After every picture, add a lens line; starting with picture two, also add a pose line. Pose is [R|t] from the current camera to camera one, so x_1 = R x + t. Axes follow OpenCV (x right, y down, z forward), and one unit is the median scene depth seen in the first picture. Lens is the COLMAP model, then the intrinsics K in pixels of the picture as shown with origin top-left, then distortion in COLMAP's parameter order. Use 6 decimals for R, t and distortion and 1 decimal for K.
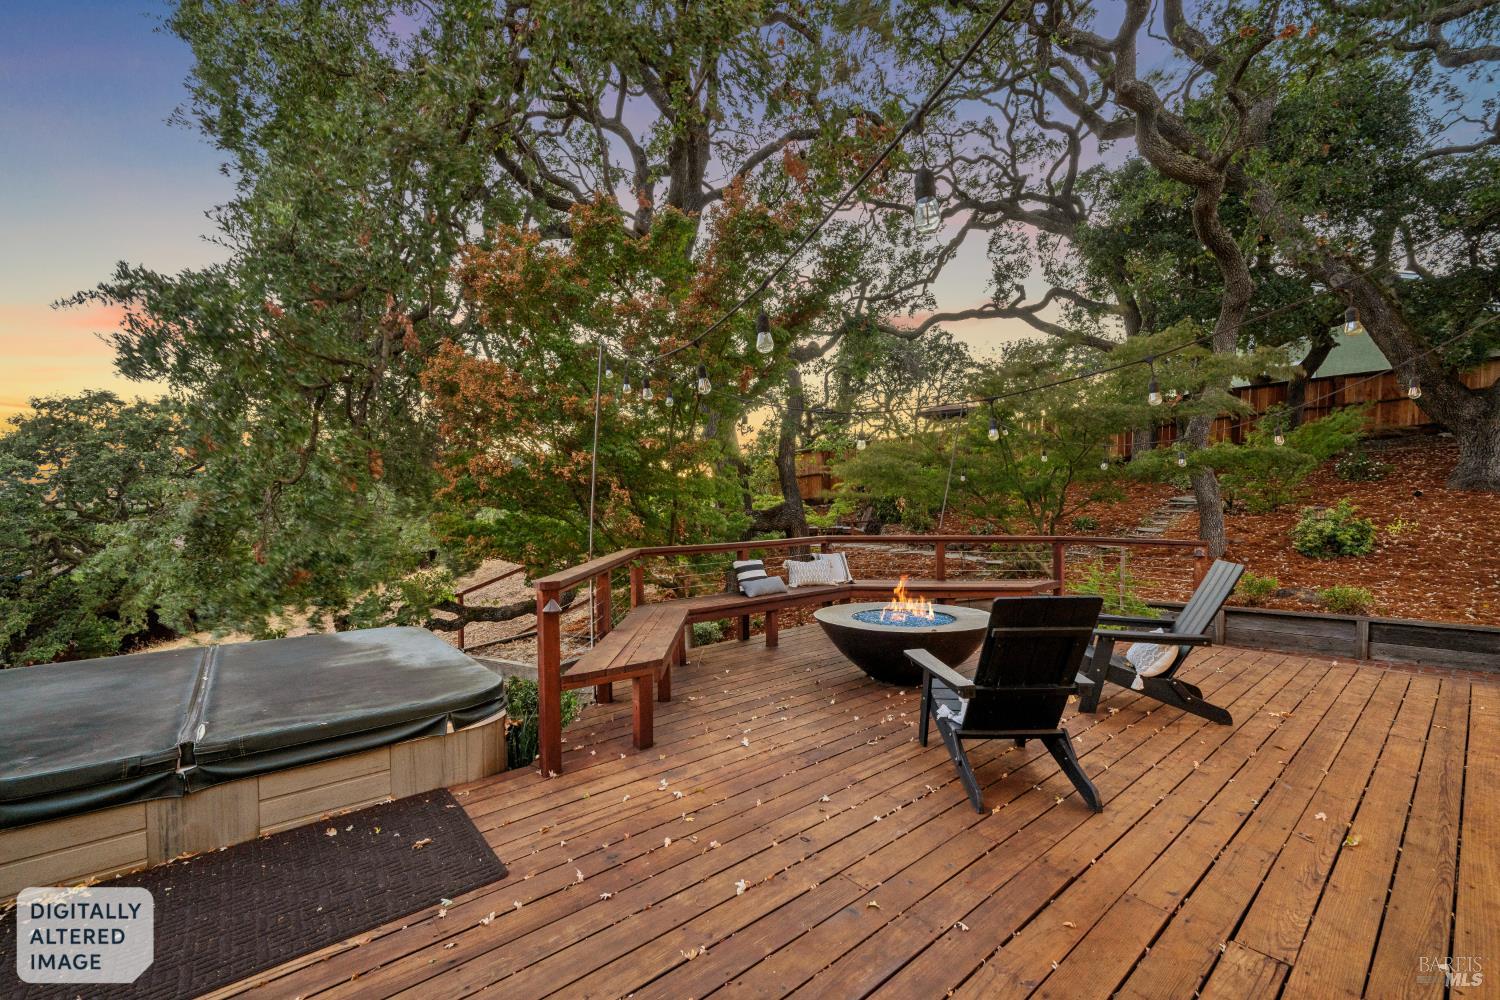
lens RADIAL K [[598.8, 0, 759.9], [0, 598.8, 526.4], [0, 0, 1]] dist [-0.000836, 0.000026]
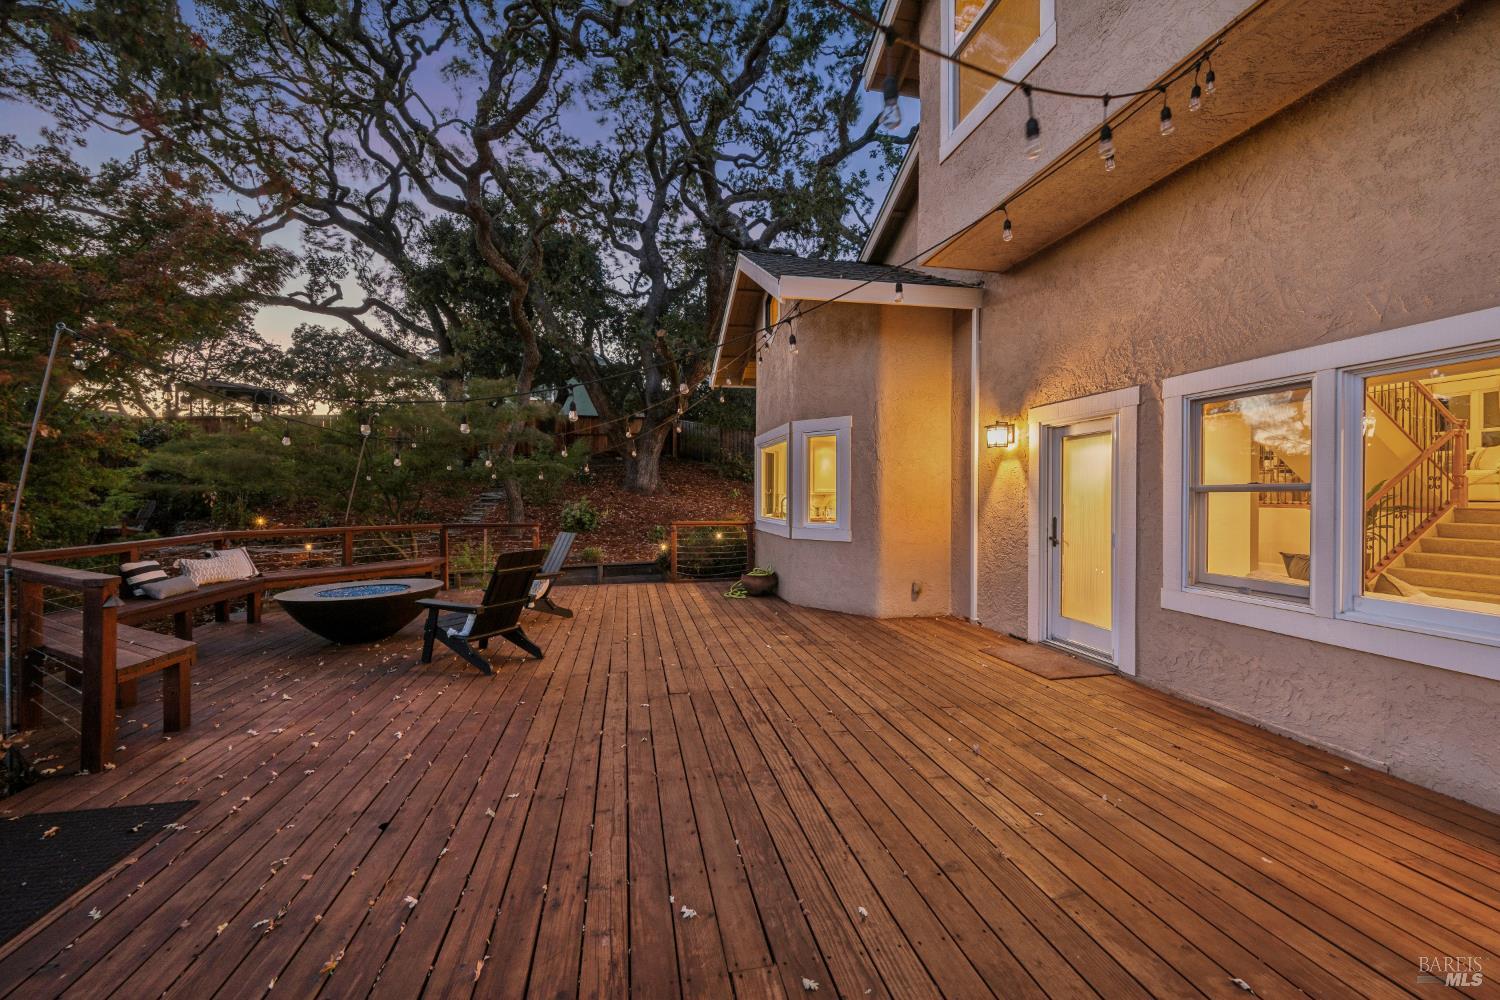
lens RADIAL K [[598.8, 0, 753.4], [0, 598.8, 497.8], [0, 0, 1]] dist [-0.000836, 0.000026]
pose [[0.458473, 0.003998, 0.888699, -0.350909], [0.026424, 0.999486, -0.018128, 0.000413], [-0.888315, 0.031794, 0.458132, -0.217471]]
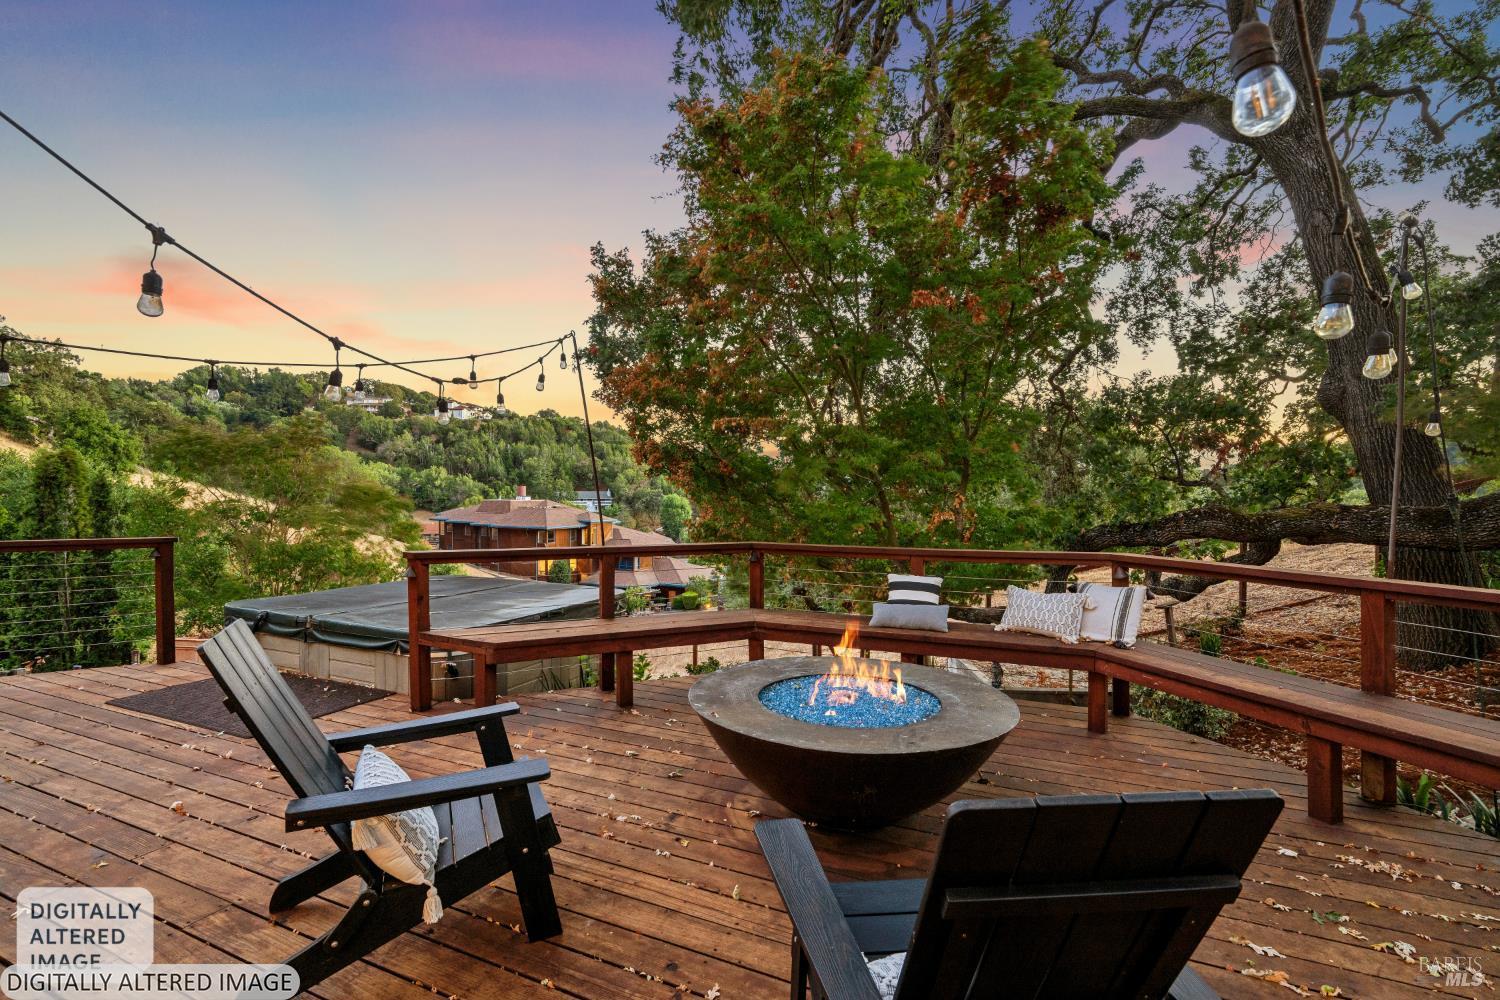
lens RADIAL K [[670.9, 0, 751.8], [0, 670.9, 496.6], [0, 0, 1]] dist [-0.002184, -0.000069]
pose [[0.445892, 0.018934, -0.894887, 0.566418], [-0.041203, 0.999151, 0.000610, -0.025043], [0.894138, 0.036600, 0.446293, 0.473337]]
